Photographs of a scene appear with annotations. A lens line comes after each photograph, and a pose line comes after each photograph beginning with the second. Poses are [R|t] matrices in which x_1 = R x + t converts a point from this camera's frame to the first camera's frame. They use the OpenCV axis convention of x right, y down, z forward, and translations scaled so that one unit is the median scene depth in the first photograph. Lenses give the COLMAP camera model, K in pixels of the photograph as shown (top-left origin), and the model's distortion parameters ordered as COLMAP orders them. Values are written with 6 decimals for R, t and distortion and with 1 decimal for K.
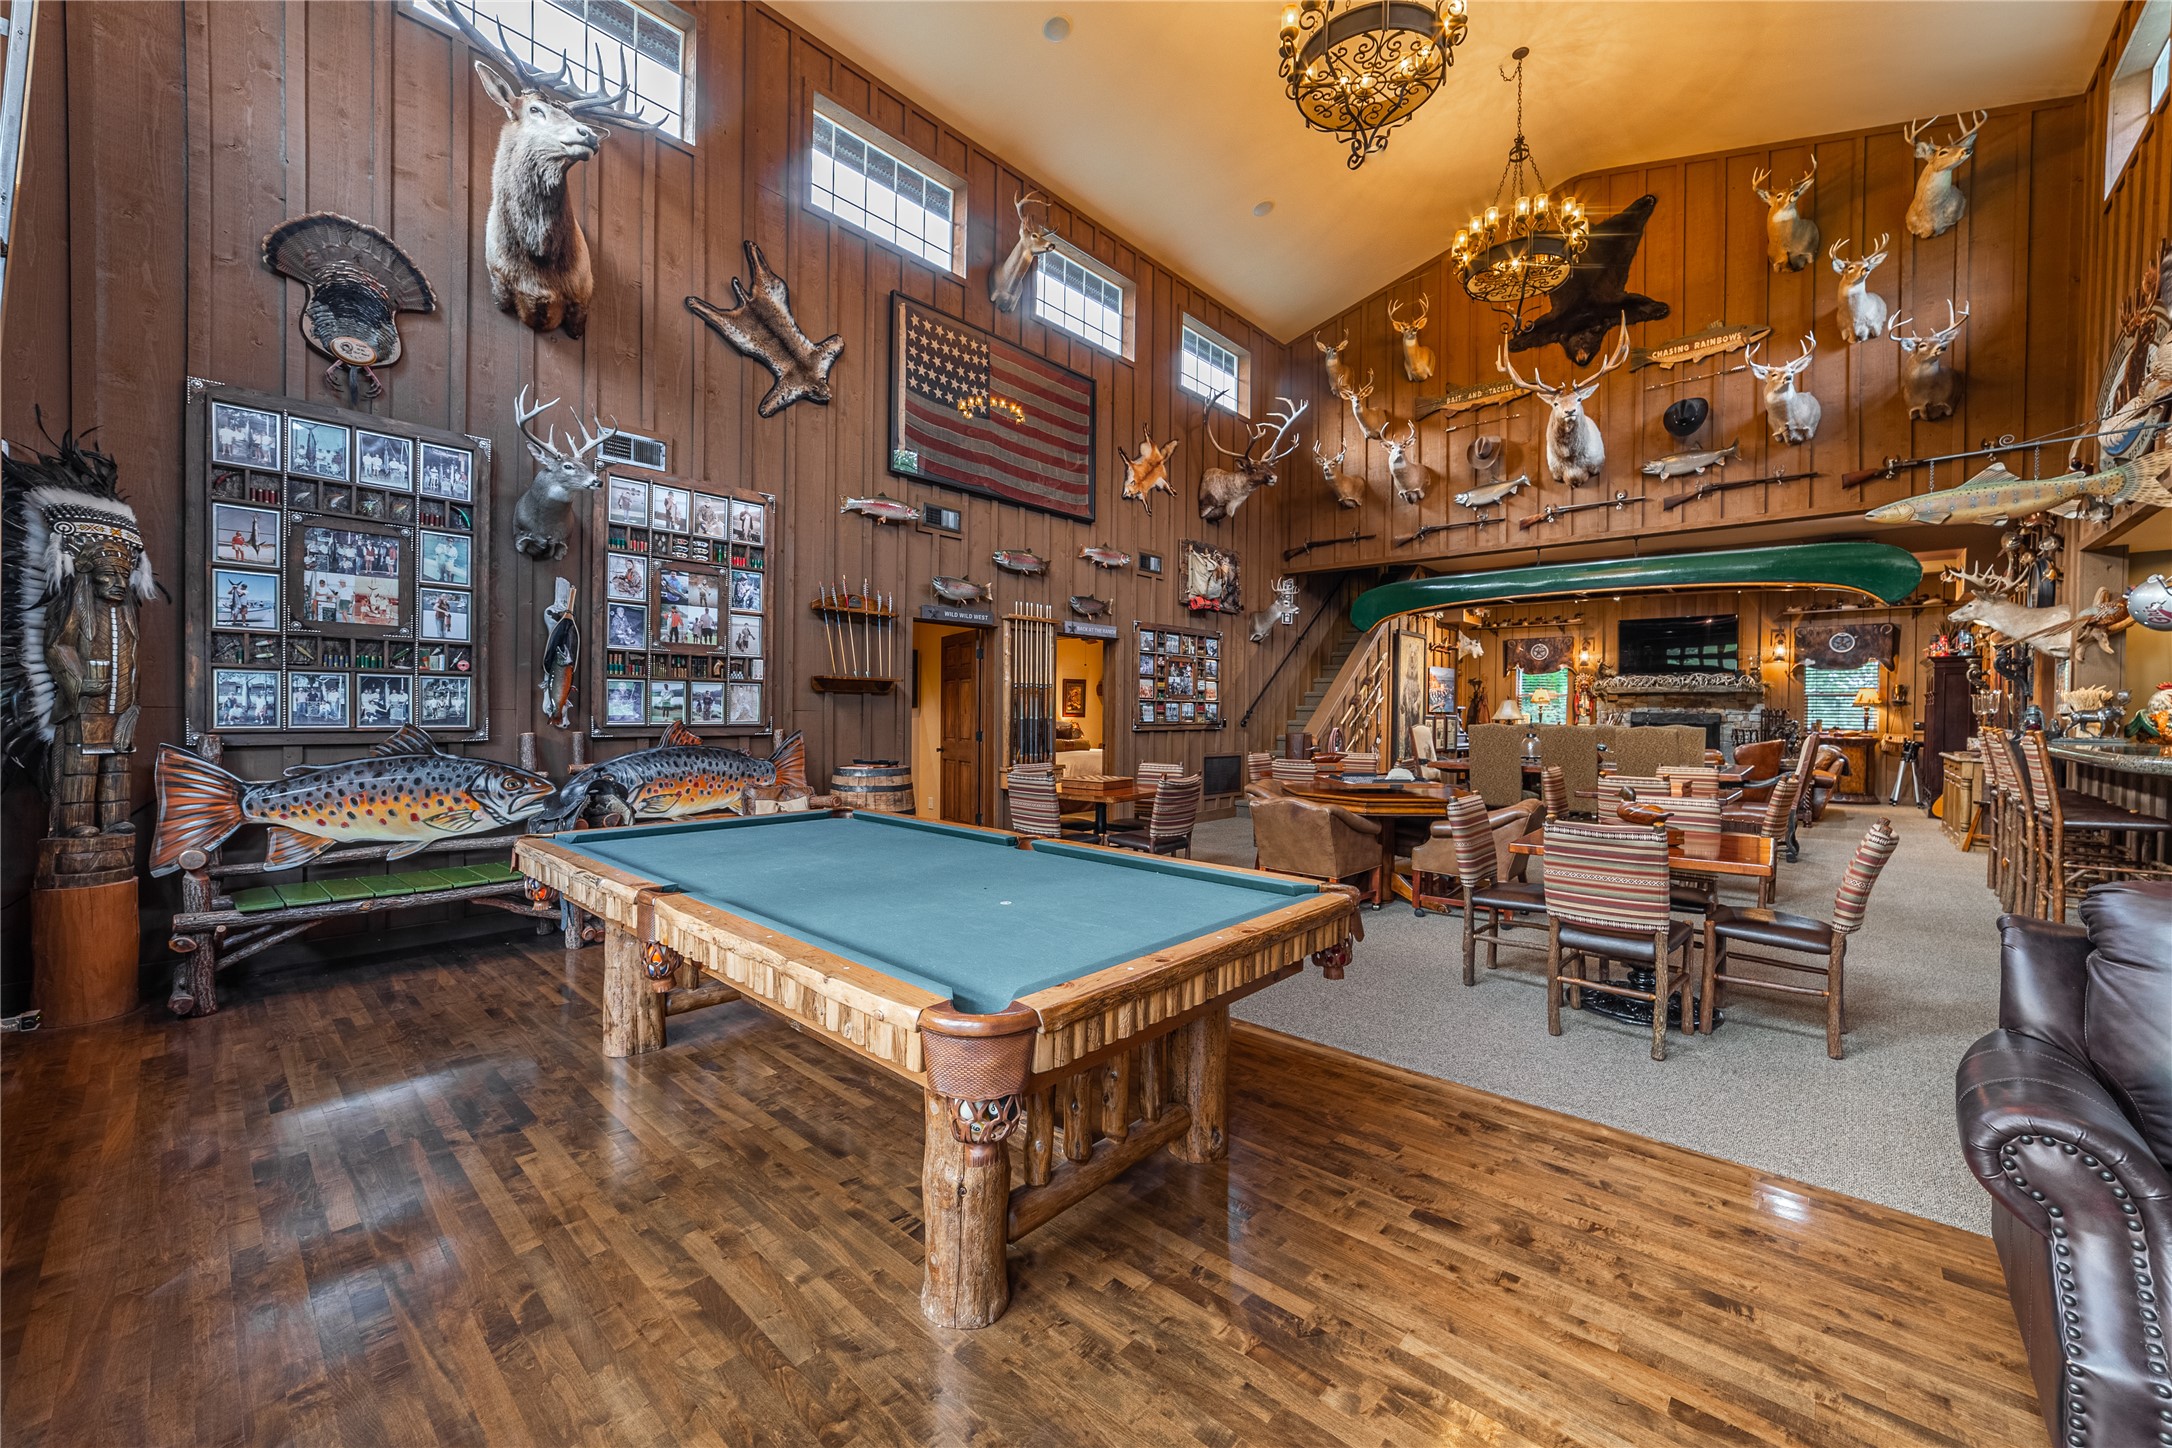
lens RADIAL K [[845.1, 0, 1085.2], [0, 845.1, 718.0], [0, 0, 1]] dist [-0.016569, 0.006338]
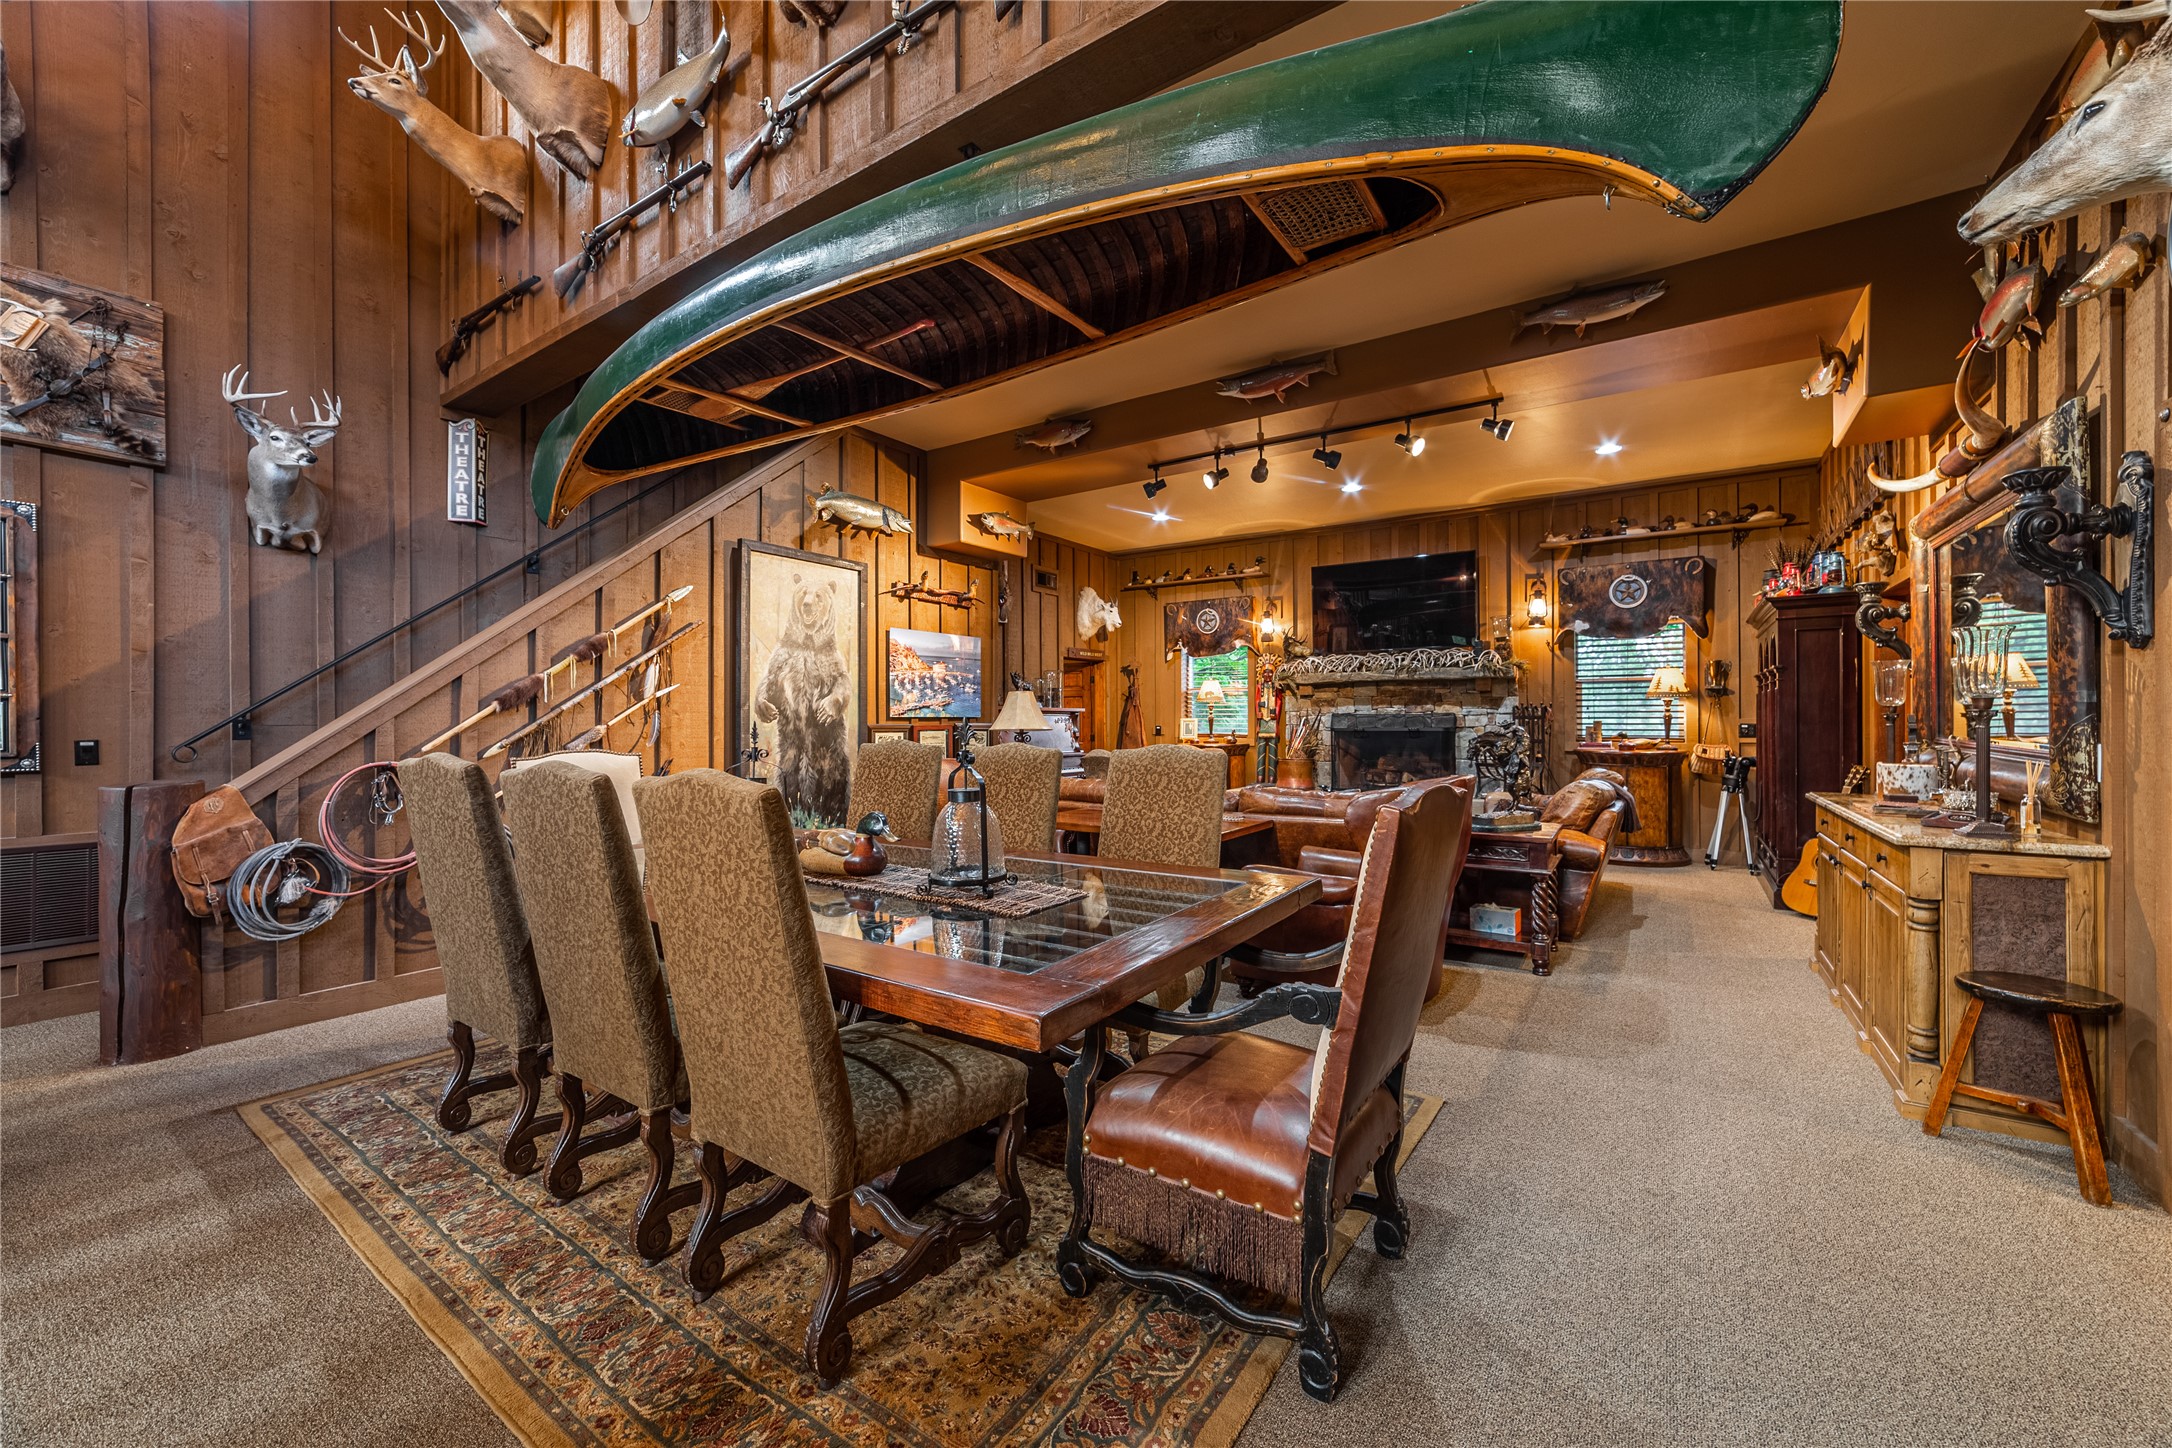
lens RADIAL K [[845.1, 0, 1089.9], [0, 845.1, 717.0], [0, 0, 1]] dist [-0.016569, 0.006338]
pose [[0.990342, -0.013113, 0.138022, 0.616407], [0.014880, 0.999820, -0.011784, 0.000514], [-0.137843, 0.013724, 0.990359, 0.646050]]
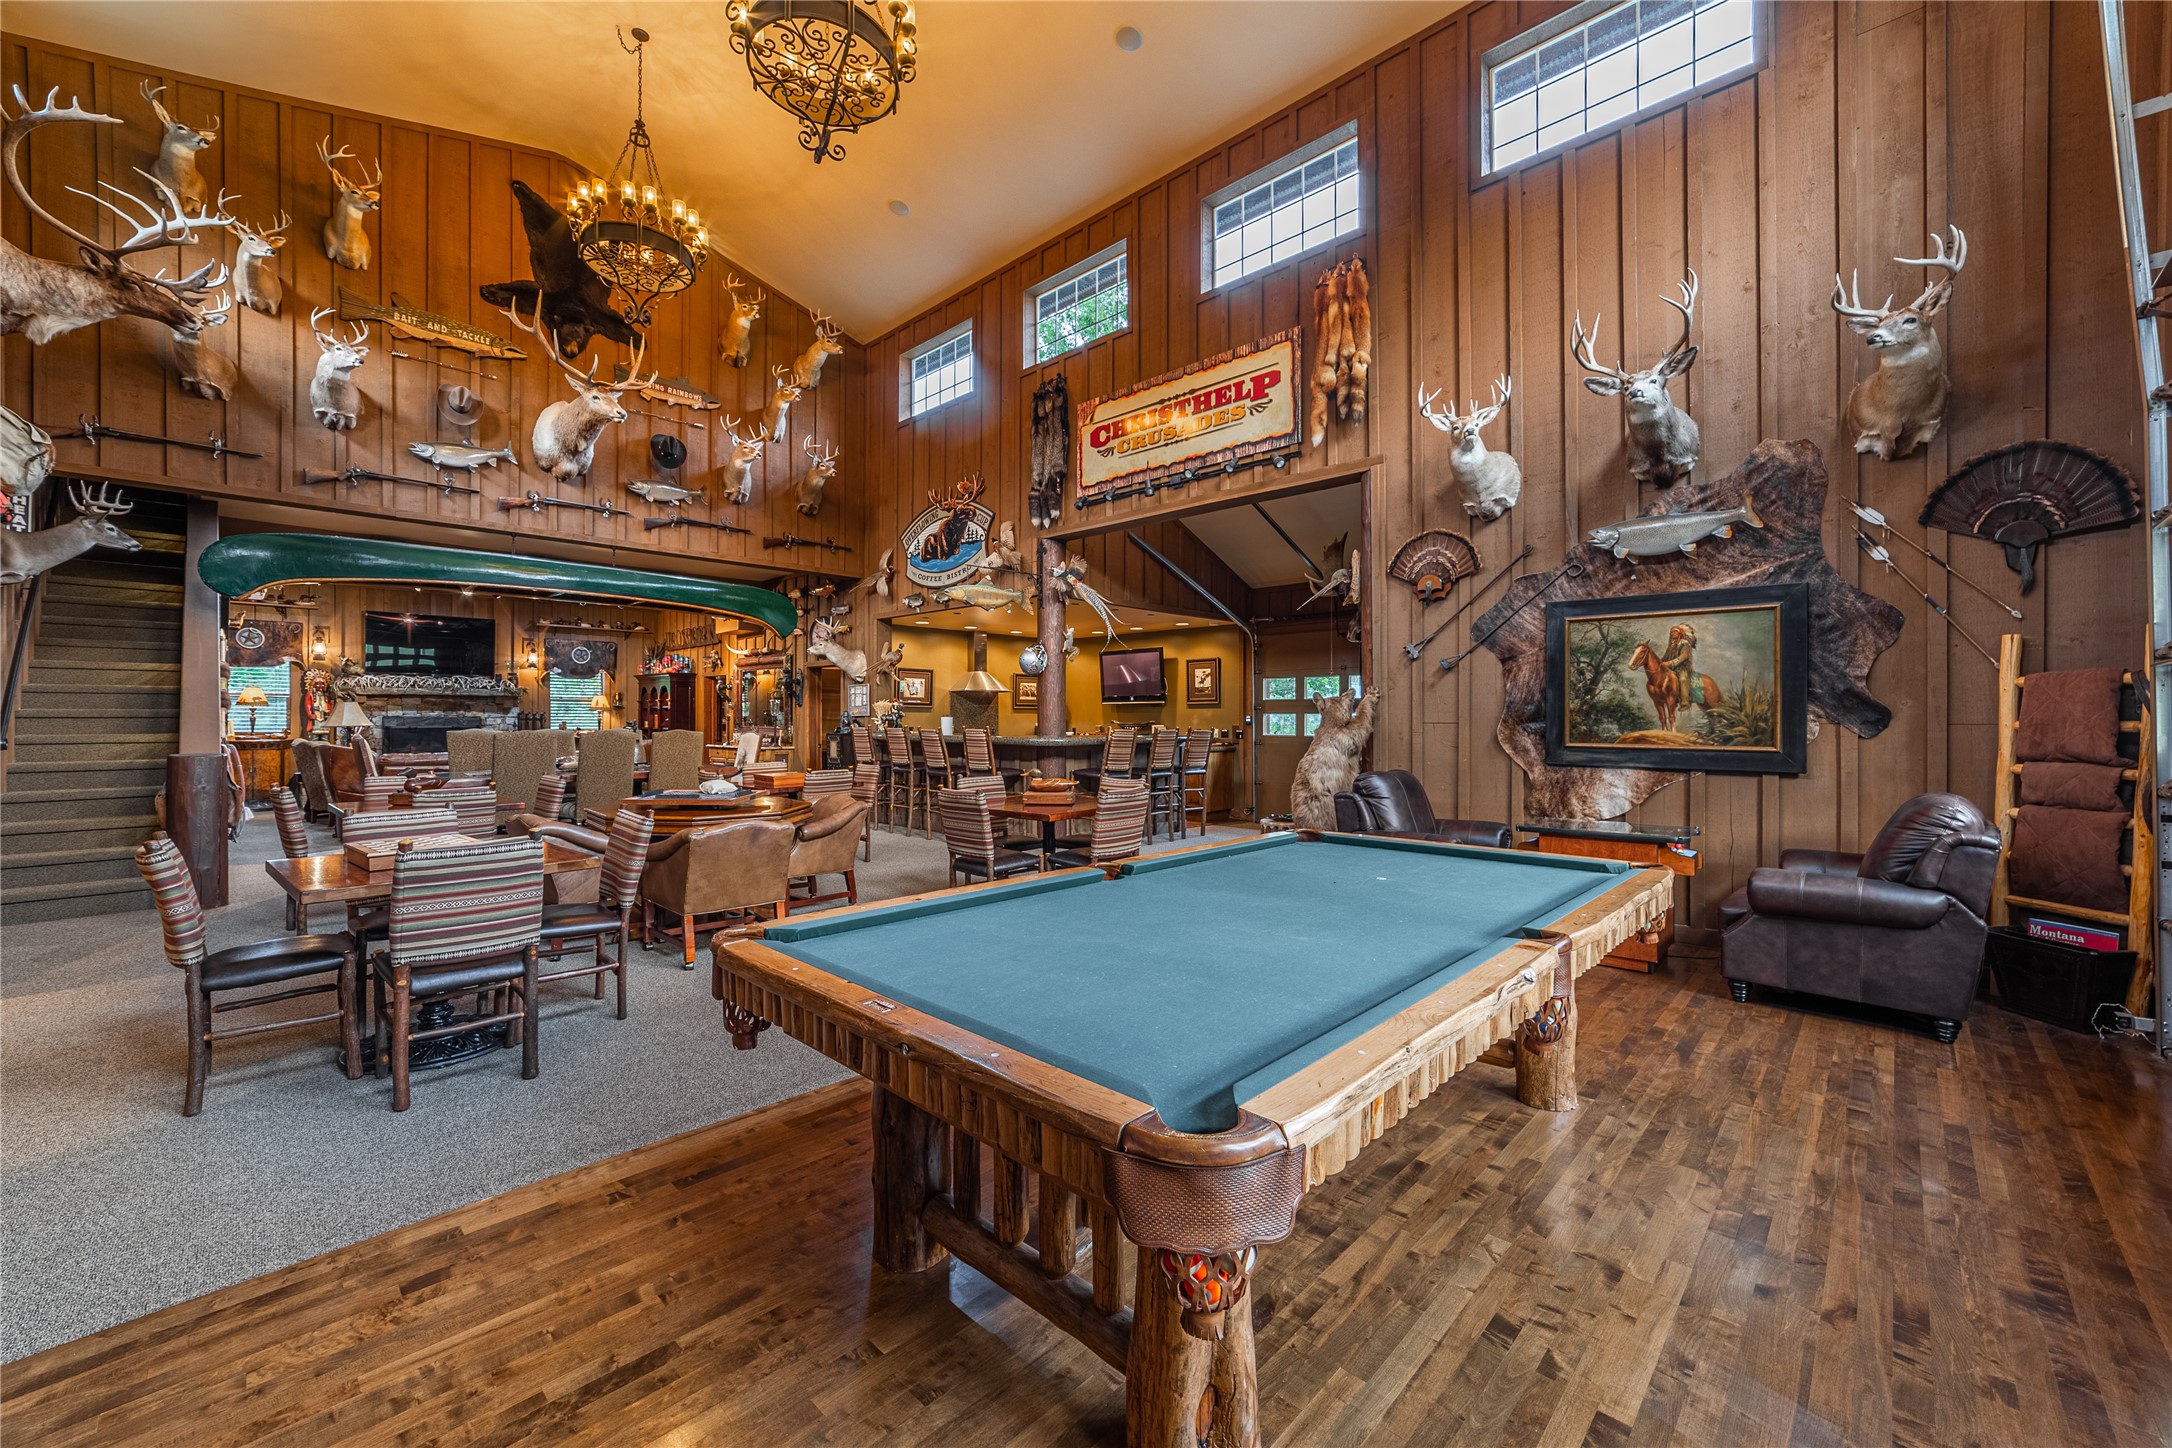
lens RADIAL K [[845.1, 0, 1091.1], [0, 845.1, 722.4], [0, 0, 1]] dist [-0.016569, 0.006338]
pose [[0.024189, -0.014047, 0.999609, -0.348676], [0.010332, 0.999851, 0.013800, -0.007596], [-0.999654, 0.009994, 0.024331, 0.367018]]
